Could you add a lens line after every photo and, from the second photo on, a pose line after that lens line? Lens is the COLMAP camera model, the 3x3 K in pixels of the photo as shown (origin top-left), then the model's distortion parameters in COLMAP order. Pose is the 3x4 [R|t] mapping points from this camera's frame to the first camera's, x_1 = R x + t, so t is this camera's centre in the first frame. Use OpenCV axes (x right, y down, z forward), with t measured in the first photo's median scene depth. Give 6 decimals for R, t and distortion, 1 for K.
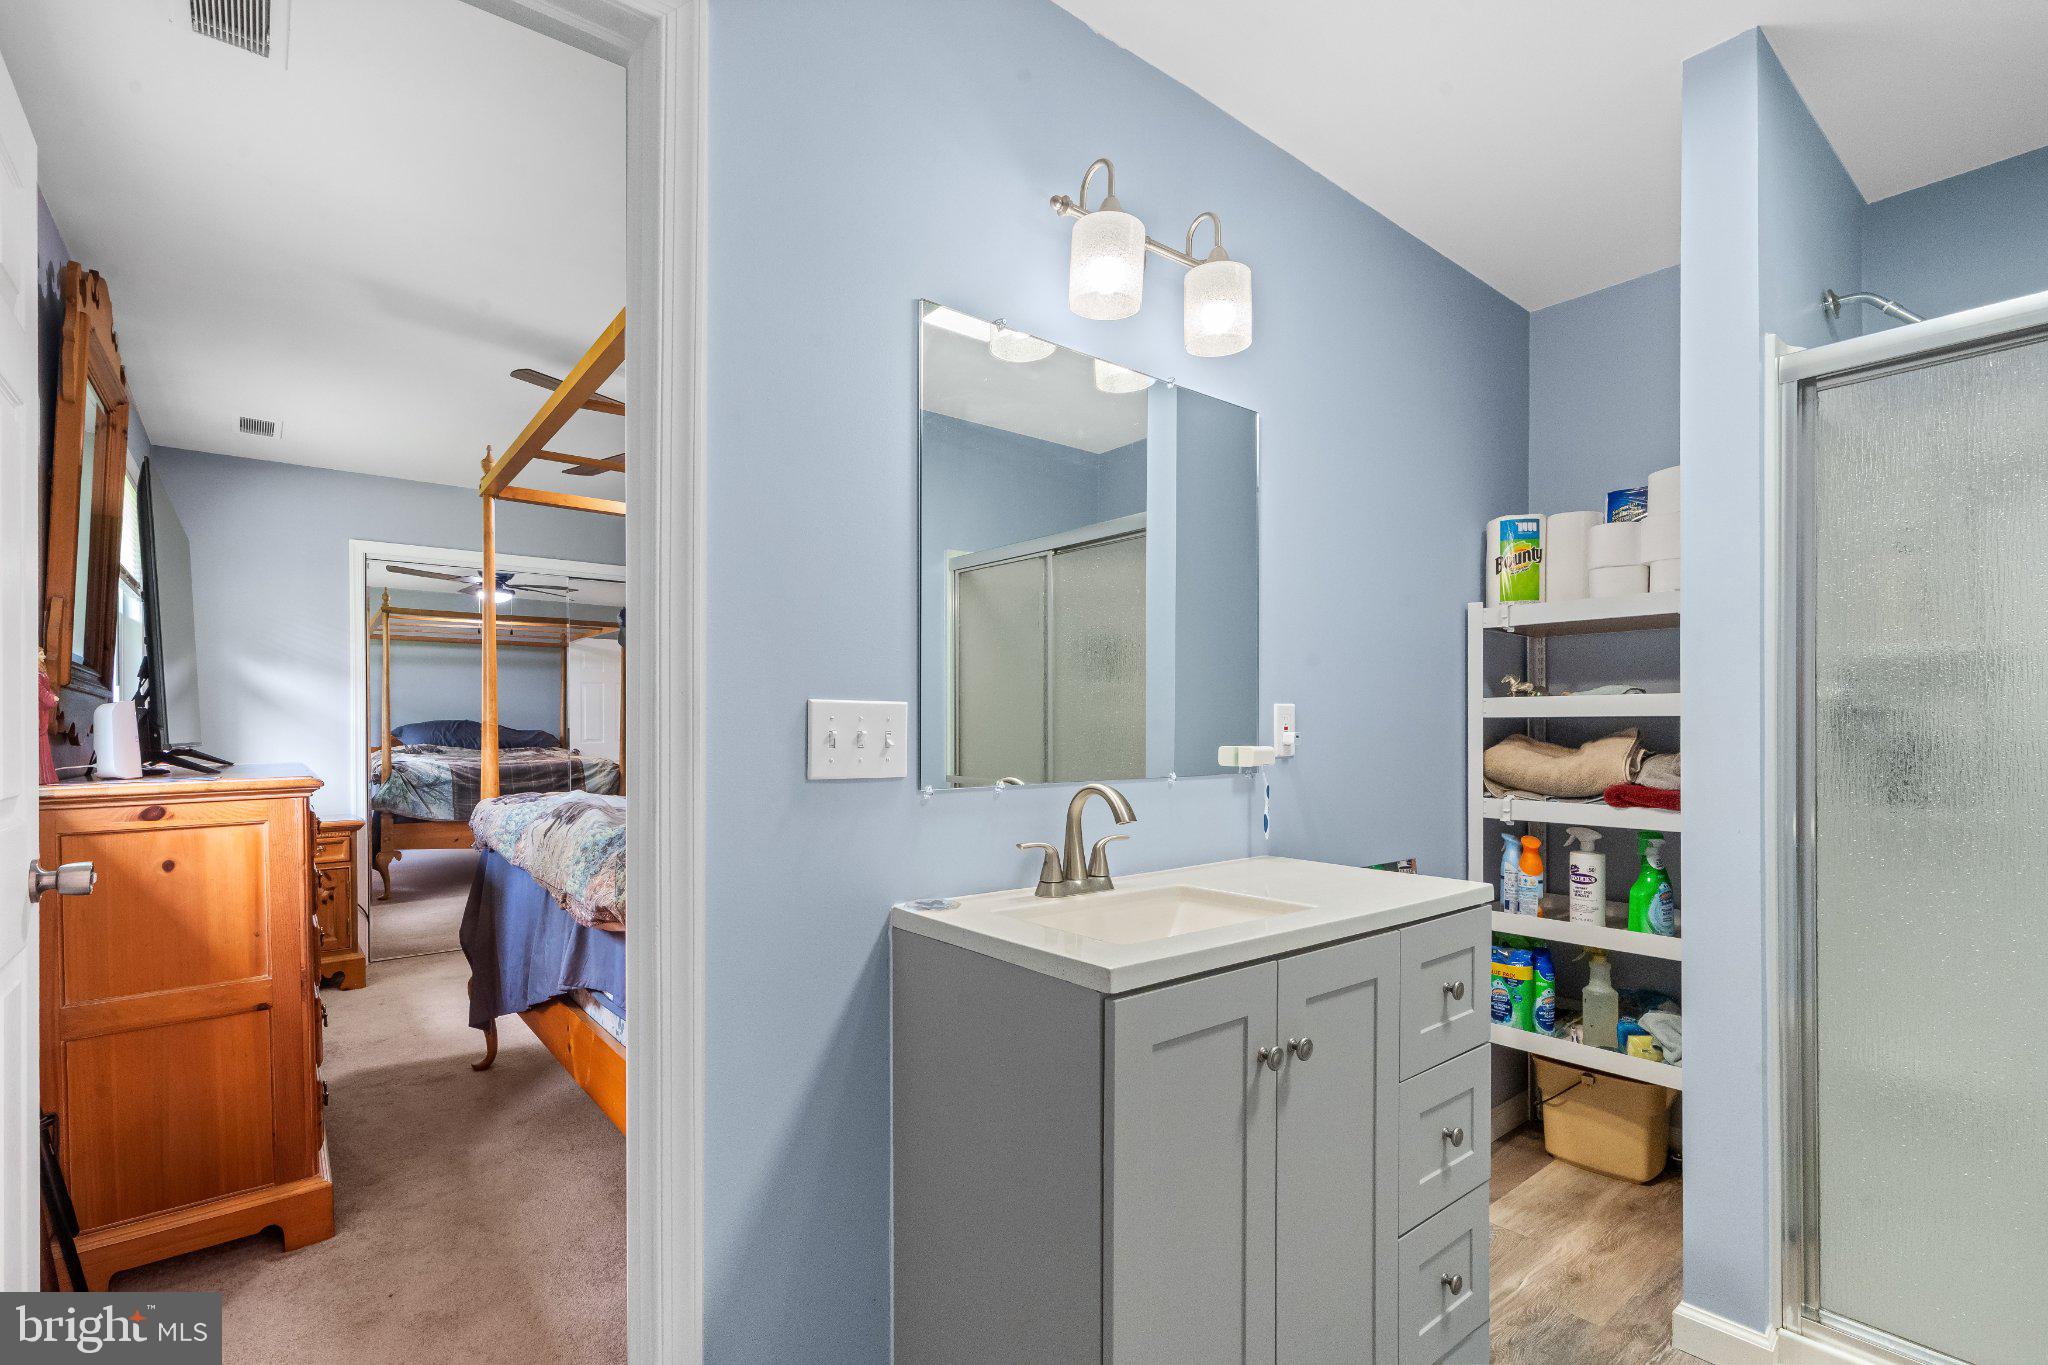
lens RADIAL K [[930.5, 0, 1030.3], [0, 930.5, 751.7], [0, 0, 1]] dist [-0.000184, 0.000243]
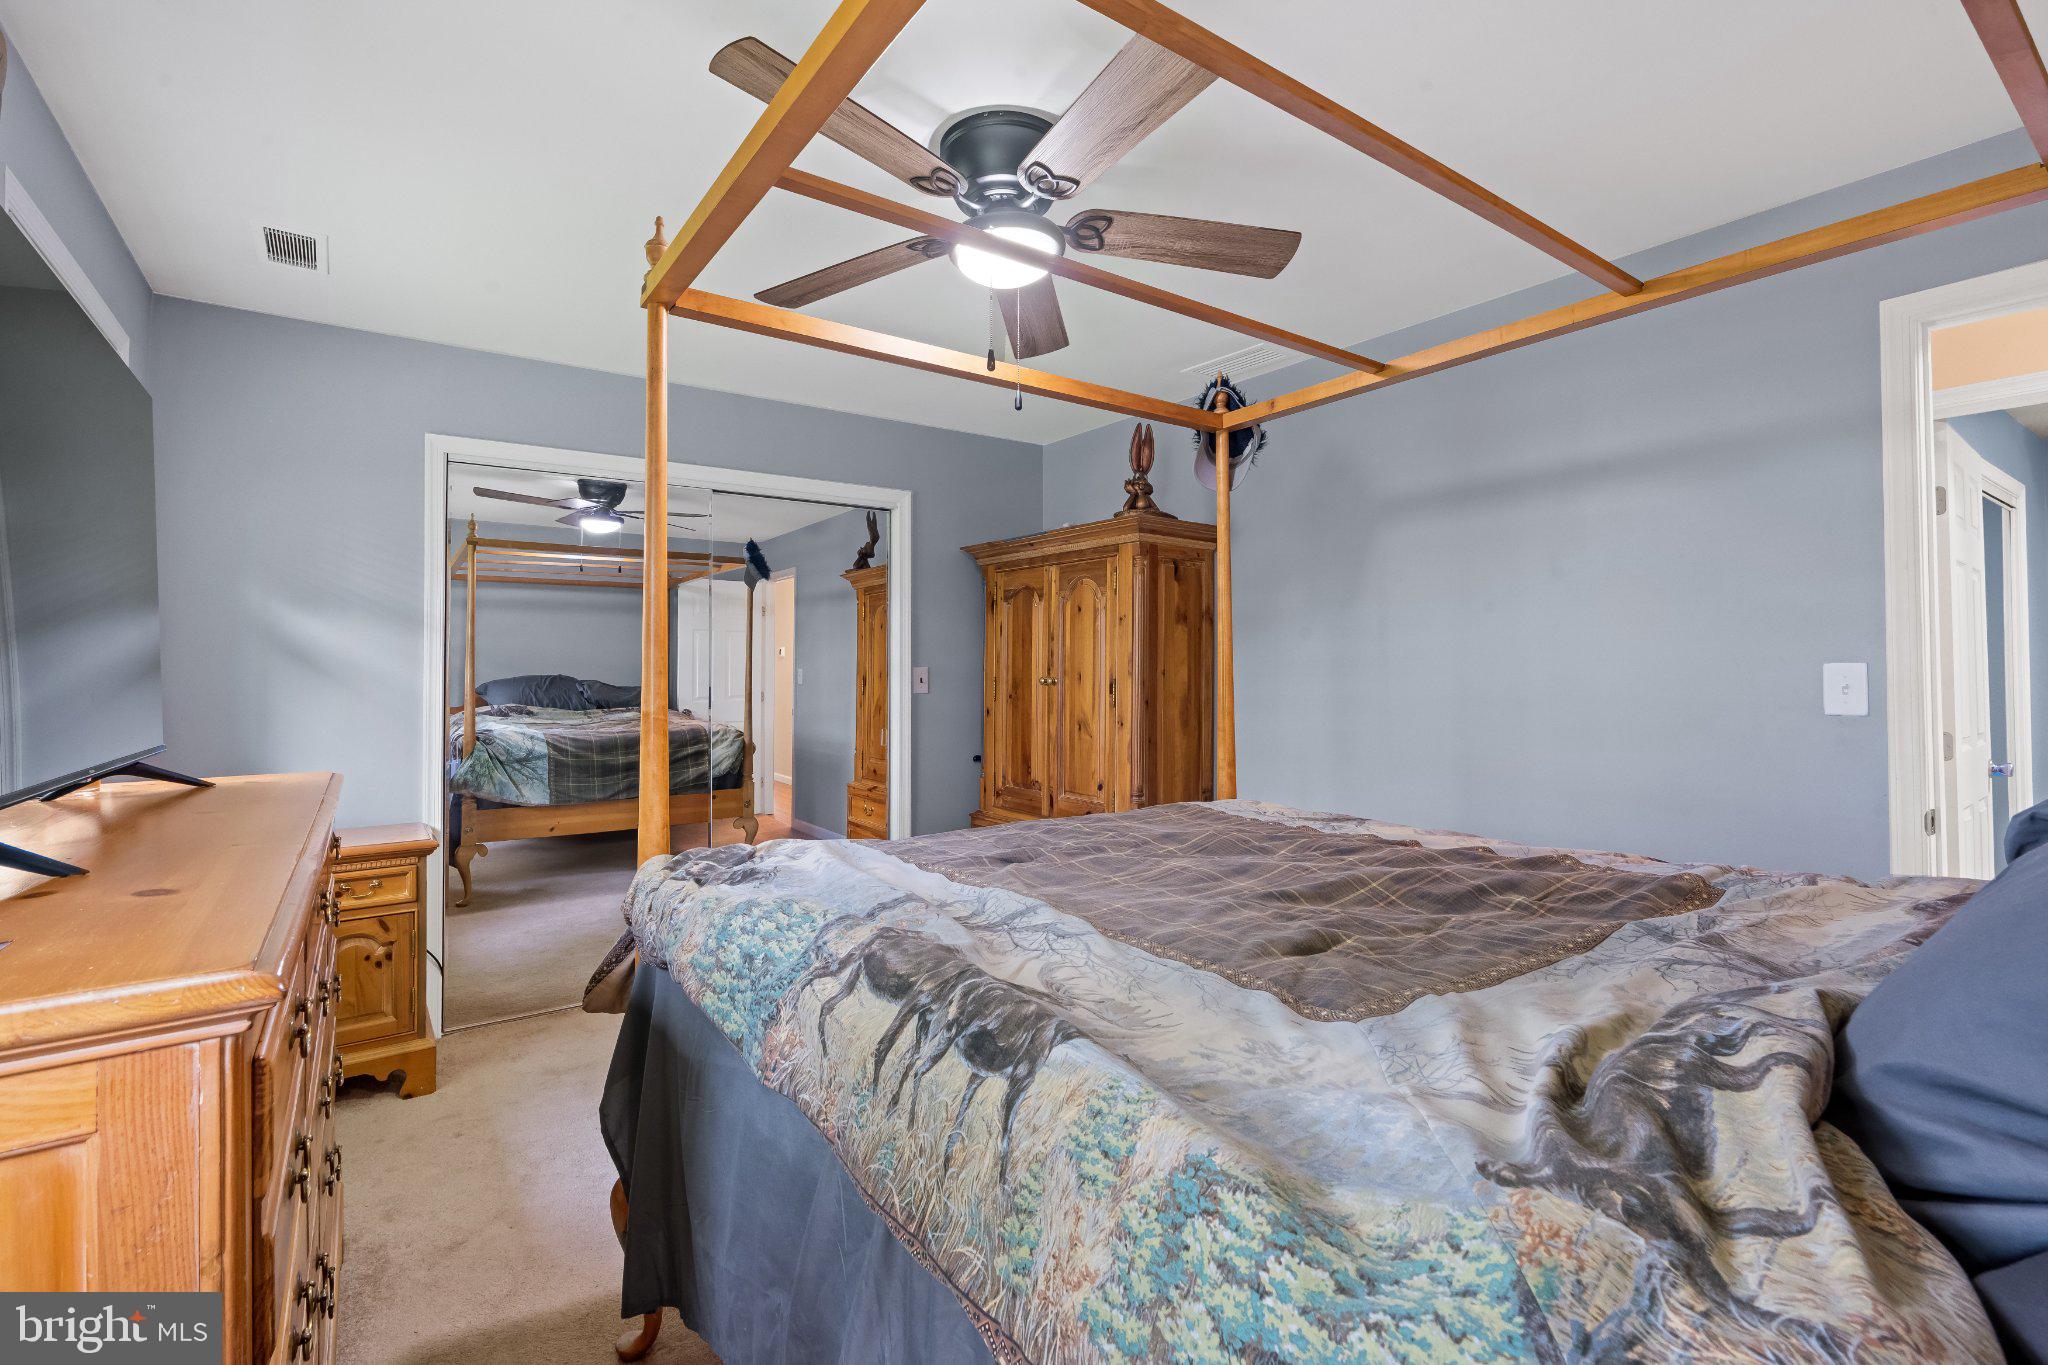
lens RADIAL K [[921.4, 0, 1025.2], [0, 921.4, 676.0], [0, 0, 1]] dist [-0.004378, 0.000851]
pose [[0.998156, 0.003135, -0.060614, -0.169544], [-0.004411, 0.999771, -0.020925, -0.022211], [0.060535, 0.021154, 0.997942, 0.241885]]
